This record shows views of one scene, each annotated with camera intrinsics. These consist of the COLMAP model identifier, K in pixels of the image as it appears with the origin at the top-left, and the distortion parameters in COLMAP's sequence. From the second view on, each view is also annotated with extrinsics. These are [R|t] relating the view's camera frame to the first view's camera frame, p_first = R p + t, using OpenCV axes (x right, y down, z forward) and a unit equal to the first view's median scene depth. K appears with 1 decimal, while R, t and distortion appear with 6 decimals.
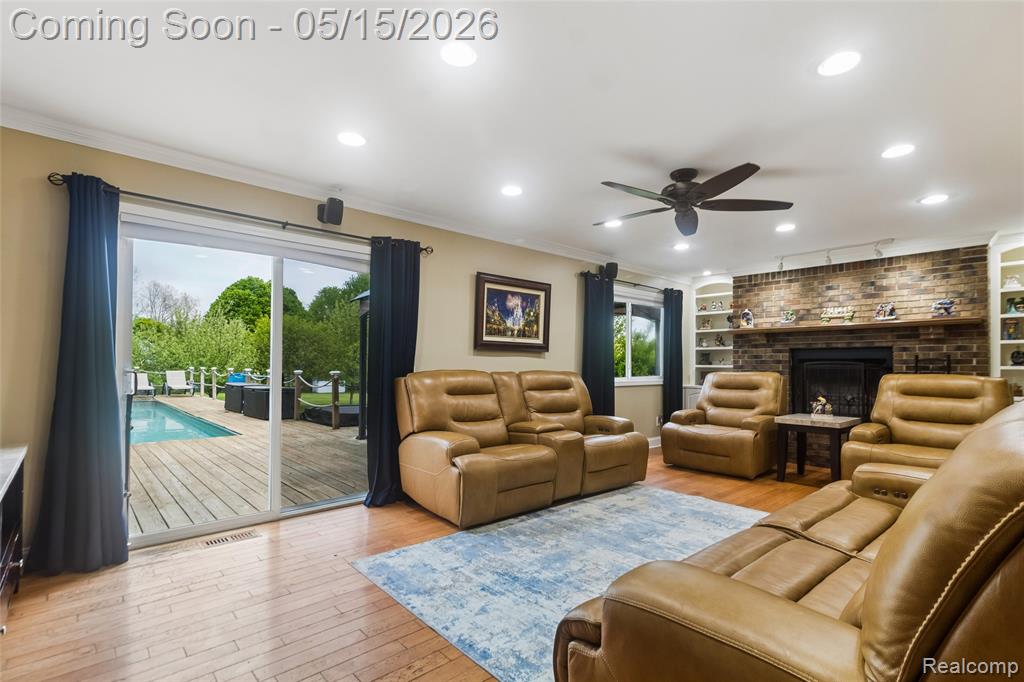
lens RADIAL K [[486.8, 0, 531.5], [0, 486.8, 357.1], [0, 0, 1]] dist [-0.000525, 0.000202]
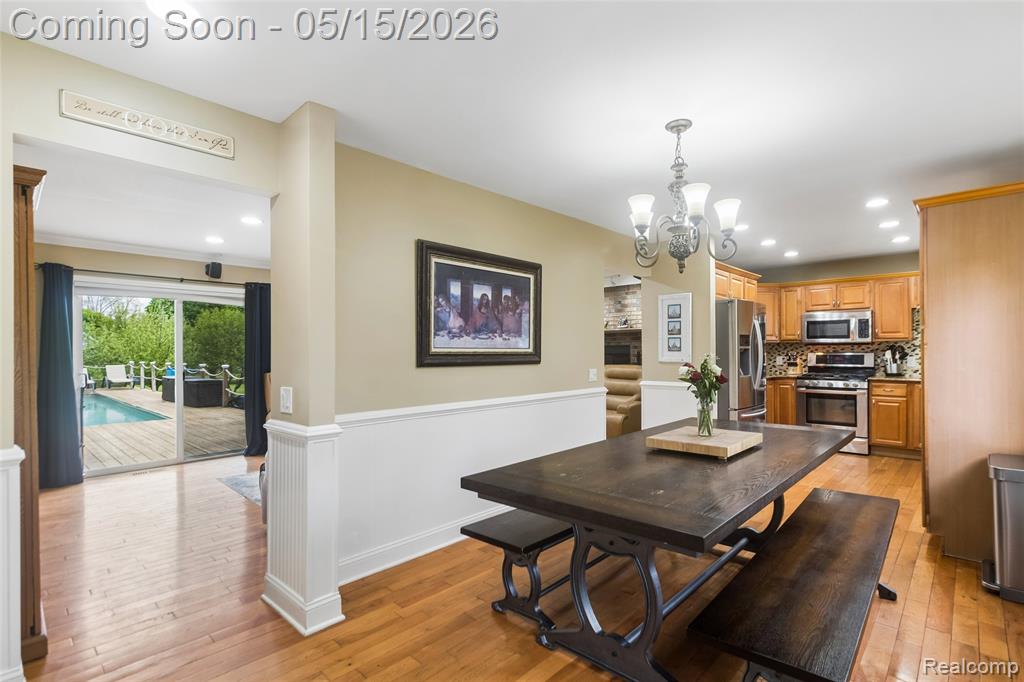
lens RADIAL K [[486.8, 0, 541.0], [0, 486.8, 348.8], [0, 0, 1]] dist [-0.000525, 0.000202]
pose [[0.996289, -0.012965, 0.085094, 0.259179], [0.011923, 0.999848, 0.012744, -0.024959], [-0.085247, -0.011682, 0.996291, -0.341652]]
